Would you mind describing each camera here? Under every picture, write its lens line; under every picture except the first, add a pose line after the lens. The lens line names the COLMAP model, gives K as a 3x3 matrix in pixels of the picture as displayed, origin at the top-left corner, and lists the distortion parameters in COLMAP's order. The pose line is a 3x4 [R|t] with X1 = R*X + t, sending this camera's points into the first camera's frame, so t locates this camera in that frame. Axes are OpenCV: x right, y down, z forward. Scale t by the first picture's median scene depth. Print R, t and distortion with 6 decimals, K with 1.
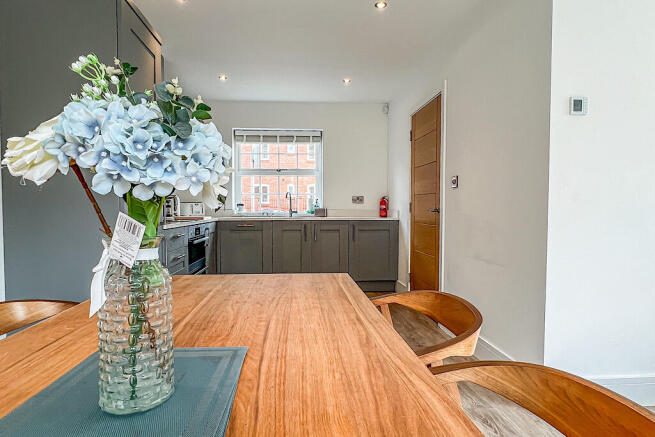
lens RADIAL K [[394.0, 0, 327.5], [0, 394.0, 218.5], [0, 0, 1]] dist [-0.002755, -0.000072]
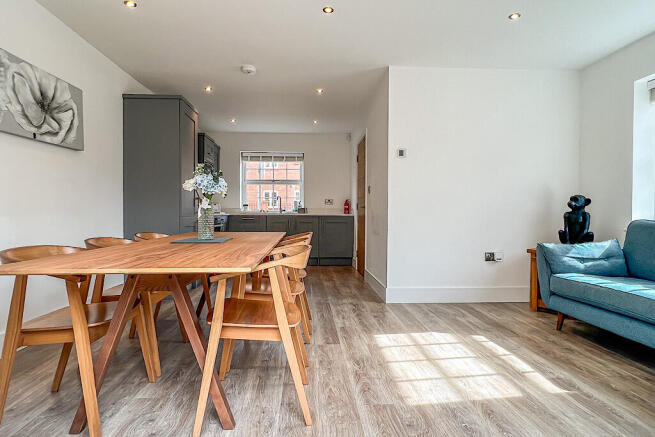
lens RADIAL K [[373.1, 0, 327.5], [0, 373.1, 218.5], [0, 0, 1]] dist [-0.008284, 0.000071]
pose [[0.999739, 0.003228, -0.022624, 0.103941], [-0.003494, 0.999925, -0.011732, 0.028101], [0.022585, 0.011808, 0.999675, -0.335728]]
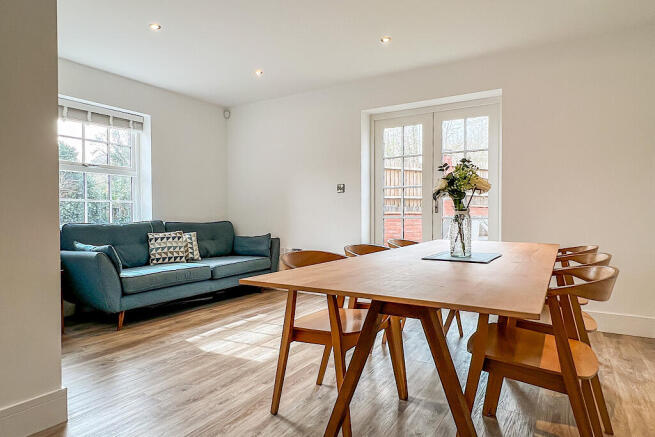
lens RADIAL K [[394.0, 0, 327.5], [0, 394.0, 218.5], [0, 0, 1]] dist [-0.002755, -0.000072]
pose [[-0.804148, -0.005139, 0.594406, -0.187392], [0.015873, 0.999420, 0.030114, 0.001100], [-0.594217, 0.033651, -0.803601, 0.532706]]
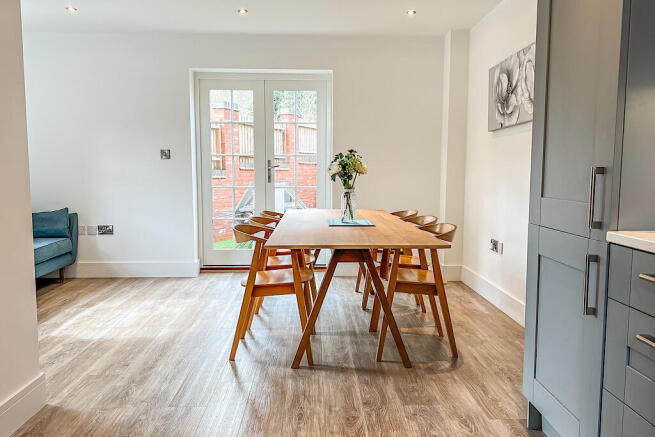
lens RADIAL K [[532.5, 0, 327.5], [0, 532.5, 218.5], [0, 0, 1]] dist [0.039563, -0.002731]
pose [[-0.998010, -0.007555, 0.062594, -0.077649], [-0.000276, 0.993307, 0.115500, -0.034679], [-0.063048, 0.115253, -0.991333, 0.837816]]
